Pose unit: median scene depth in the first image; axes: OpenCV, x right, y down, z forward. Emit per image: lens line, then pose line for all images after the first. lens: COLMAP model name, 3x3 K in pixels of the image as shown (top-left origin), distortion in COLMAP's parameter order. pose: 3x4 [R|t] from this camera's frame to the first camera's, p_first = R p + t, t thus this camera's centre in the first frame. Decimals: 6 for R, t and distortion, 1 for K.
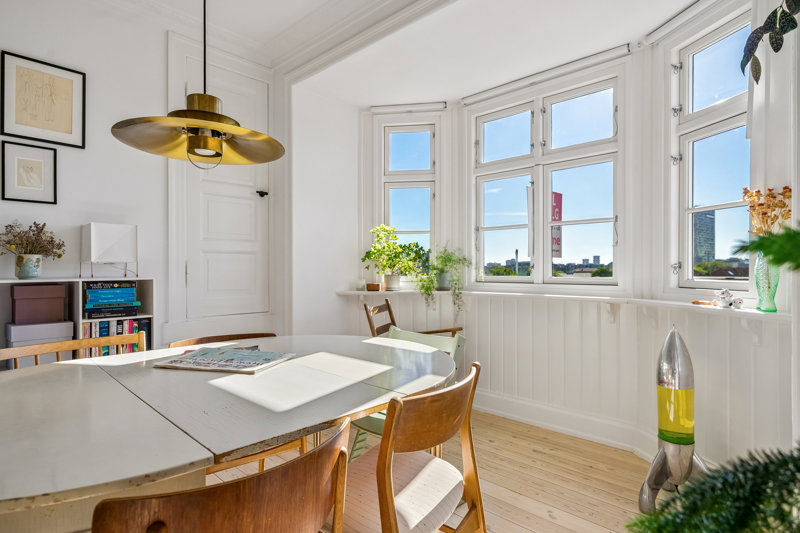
lens RADIAL K [[427.3, 0, 401.4], [0, 427.3, 266.3], [0, 0, 1]] dist [0.000959, -0.001370]
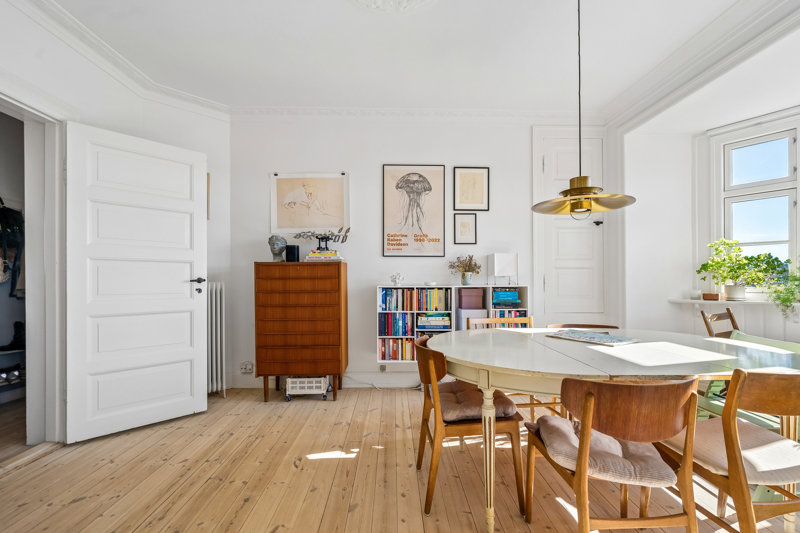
lens RADIAL K [[349.0, 0, 400.1], [0, 349.0, 277.8], [0, 0, 1]] dist [0.001308, 0.000565]
pose [[0.707607, -0.005303, -0.706586, 0.003982], [0.004107, 0.999986, -0.003393, 0.000703], [0.706594, -0.000501, 0.707619, -0.256499]]
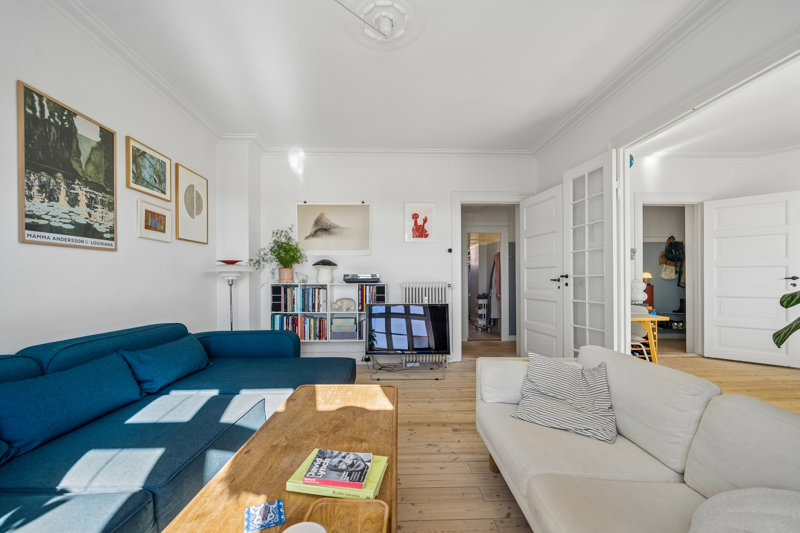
lens RADIAL K [[319.9, 0, 394.3], [0, 319.9, 280.2], [0, 0, 1]] dist [0.001437, -0.000715]
pose [[-0.696285, 0.007275, -0.717729, 1.167256], [0.006027, 0.999973, 0.004288, -0.005056], [0.717740, -0.001340, -0.696310, -0.222226]]
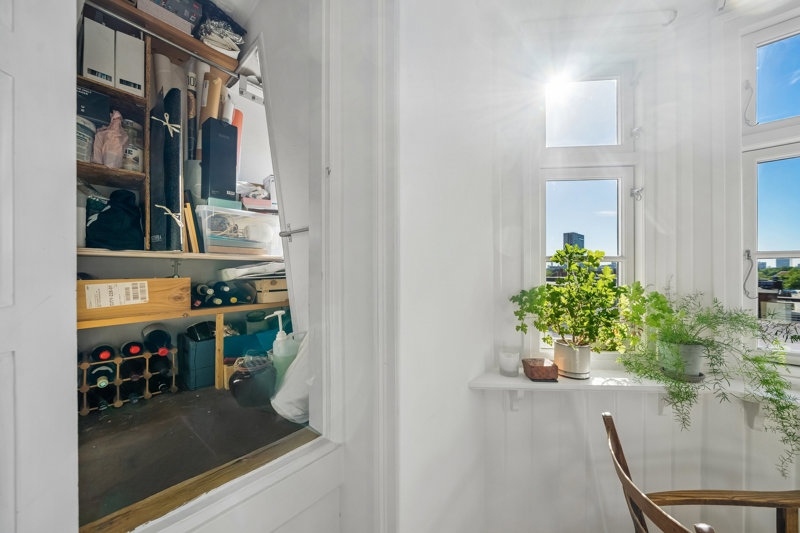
lens RADIAL K [[271.6, 0, 399.6], [0, 271.6, 273.5], [0, 0, 1]] dist [-0.007846, 0.000248]
pose [[0.999406, -0.003349, 0.034306, -0.325901], [0.003208, 0.999986, 0.004171, -0.090087], [-0.034319, -0.004058, 0.999403, 0.952481]]
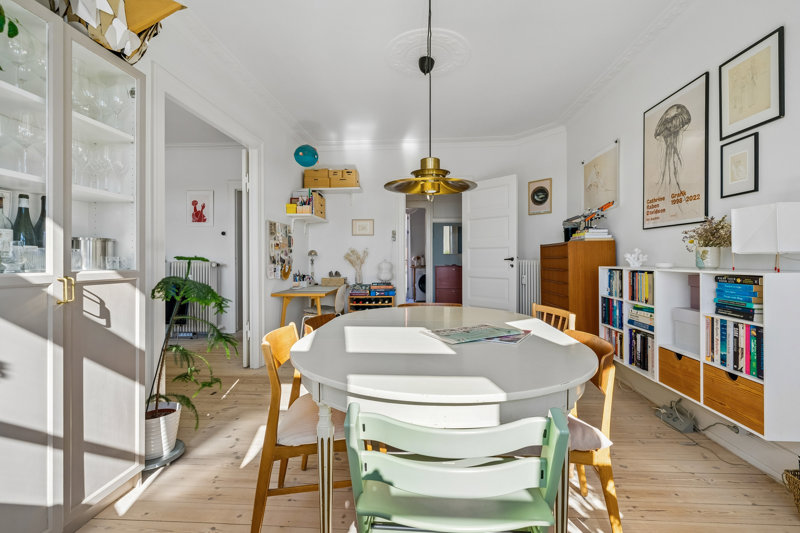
lens RADIAL K [[349.0, 0, 397.3], [0, 349.0, 259.2], [0, 0, 1]] dist [0.001308, 0.000565]
pose [[-0.770594, 0.002775, -0.637320, 0.273052], [0.002840, 0.999996, 0.000920, 0.000146], [0.637320, -0.001101, -0.770598, 1.042321]]
